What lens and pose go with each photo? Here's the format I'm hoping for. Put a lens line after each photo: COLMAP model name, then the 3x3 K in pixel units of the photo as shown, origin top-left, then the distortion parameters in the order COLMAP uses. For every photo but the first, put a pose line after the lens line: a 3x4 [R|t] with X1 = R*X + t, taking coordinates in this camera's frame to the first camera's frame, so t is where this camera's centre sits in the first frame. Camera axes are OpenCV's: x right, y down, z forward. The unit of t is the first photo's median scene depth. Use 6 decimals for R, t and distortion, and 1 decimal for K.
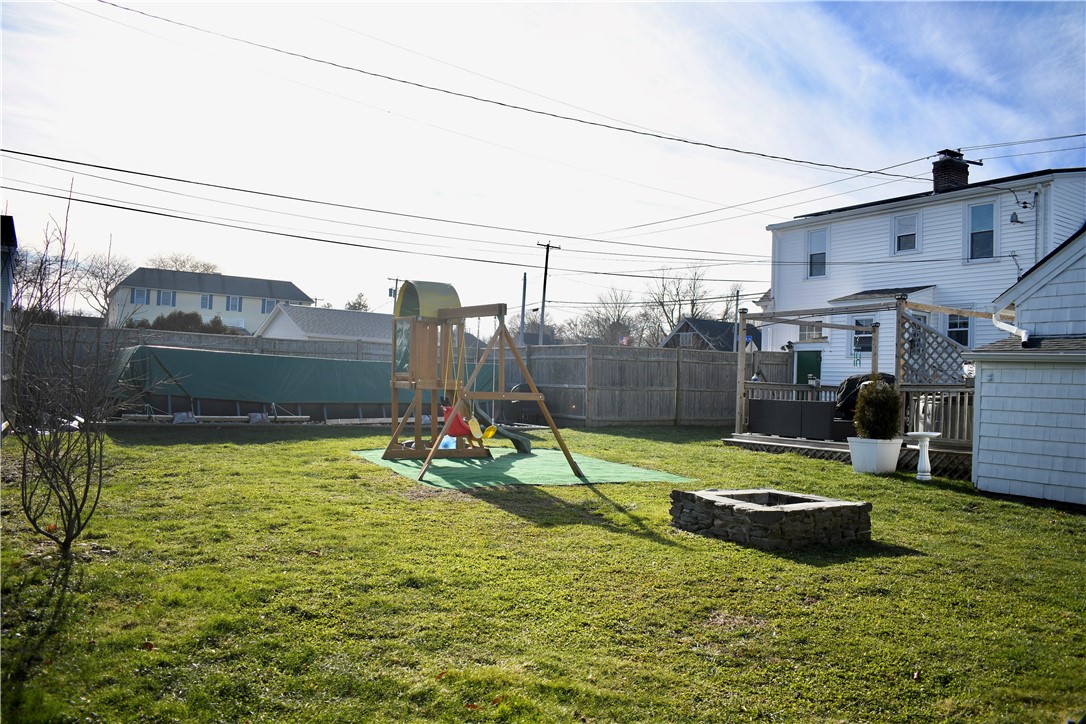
lens RADIAL K [[863.7, 0, 543.0], [0, 863.7, 362.0], [0, 0, 1]] dist [-0.070326, 0.008738]
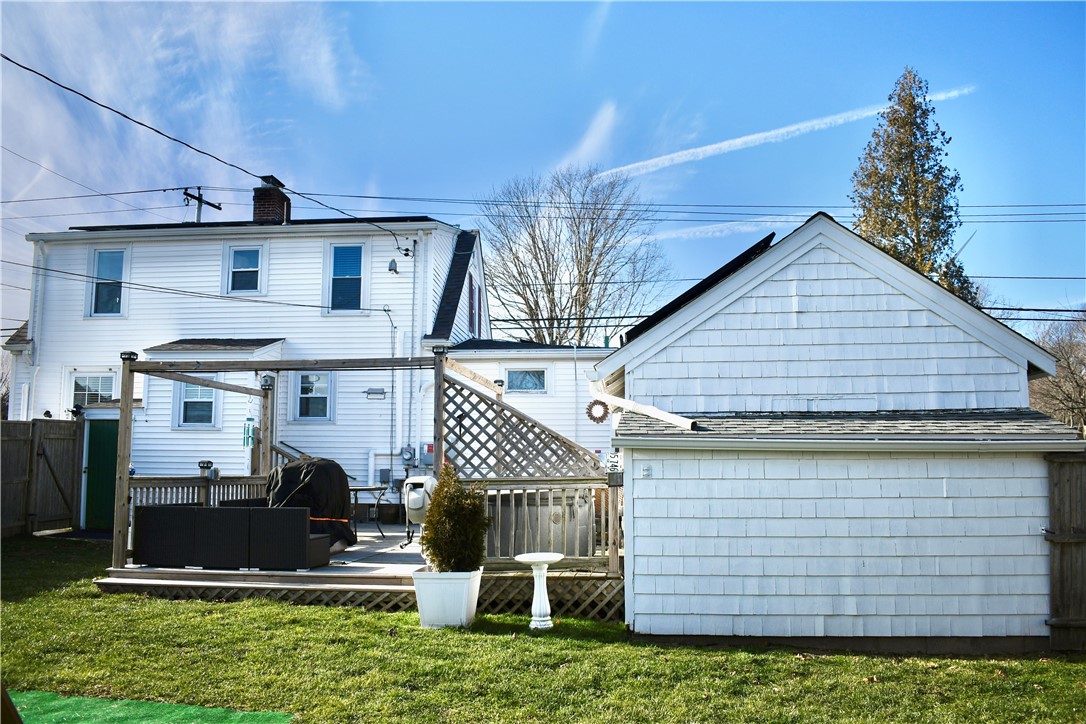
lens RADIAL K [[906.5, 0, 543.0], [0, 906.5, 362.0], [0, 0, 1]] dist [-0.096013, -0.001855]
pose [[0.581073, 0.057762, 0.811799, -0.100028], [-0.001103, 0.997533, -0.070189, -0.014118], [-0.813851, 0.039890, 0.579703, 0.437405]]
